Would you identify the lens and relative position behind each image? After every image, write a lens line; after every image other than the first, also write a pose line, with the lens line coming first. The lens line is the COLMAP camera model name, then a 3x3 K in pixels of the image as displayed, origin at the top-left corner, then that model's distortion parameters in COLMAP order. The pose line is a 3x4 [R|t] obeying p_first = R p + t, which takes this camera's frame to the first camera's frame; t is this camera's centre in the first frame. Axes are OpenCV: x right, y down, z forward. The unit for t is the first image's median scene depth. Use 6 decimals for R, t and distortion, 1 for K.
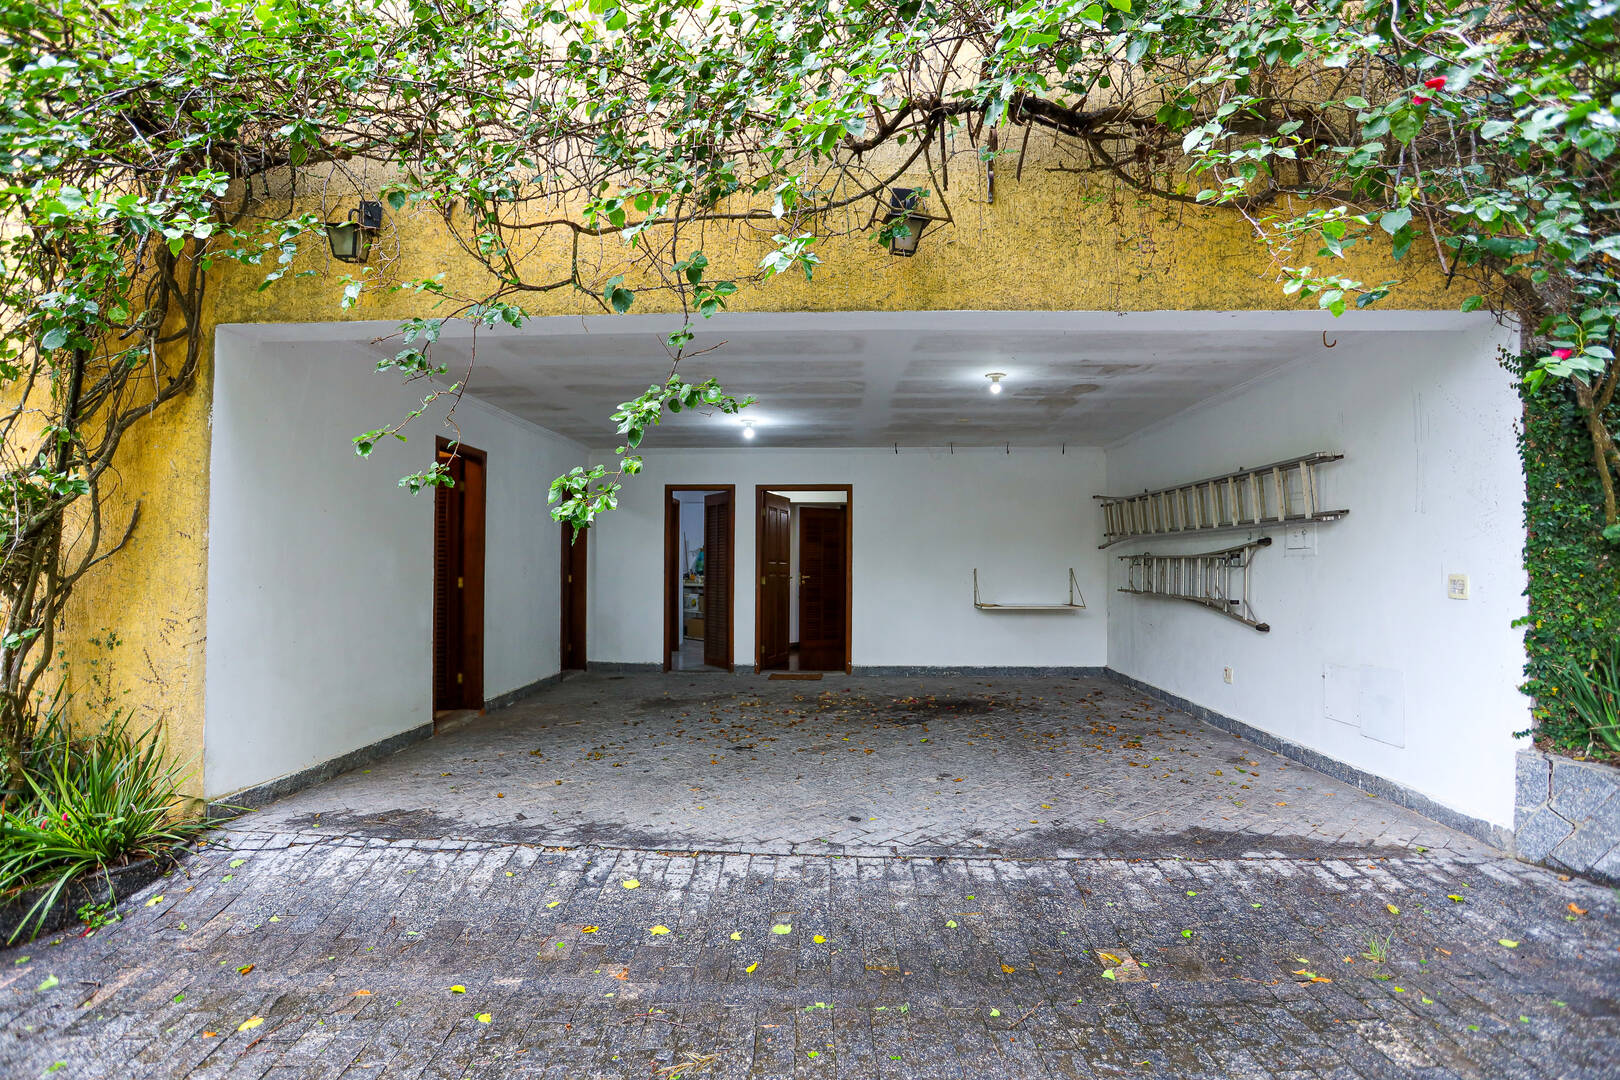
lens RADIAL K [[788.5, 0, 806.0], [0, 788.5, 550.1], [0, 0, 1]] dist [-0.075044, 0.033077]
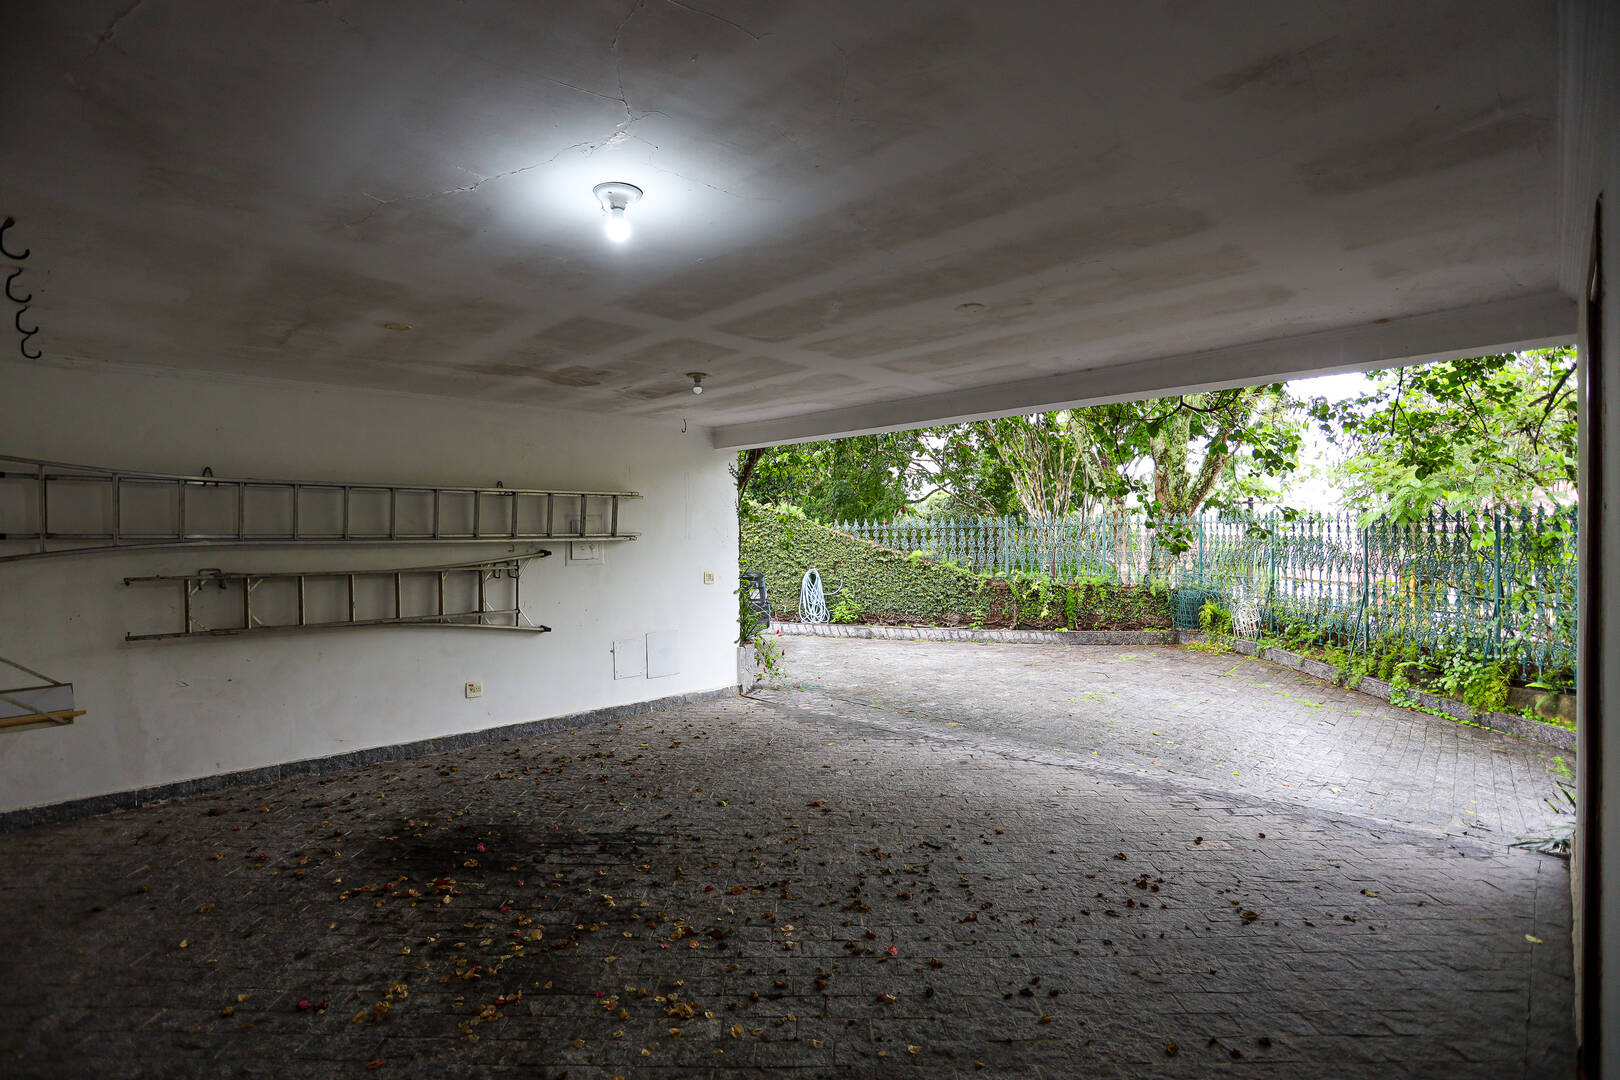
lens RADIAL K [[788.5, 0, 806.0], [0, 788.5, 550.1], [0, 0, 1]] dist [-0.075044, 0.033077]
pose [[-0.746194, -0.008768, 0.665670, -0.599328], [-0.006242, 0.999961, 0.006175, -0.032329], [-0.665699, 0.000452, -0.746220, 2.066436]]
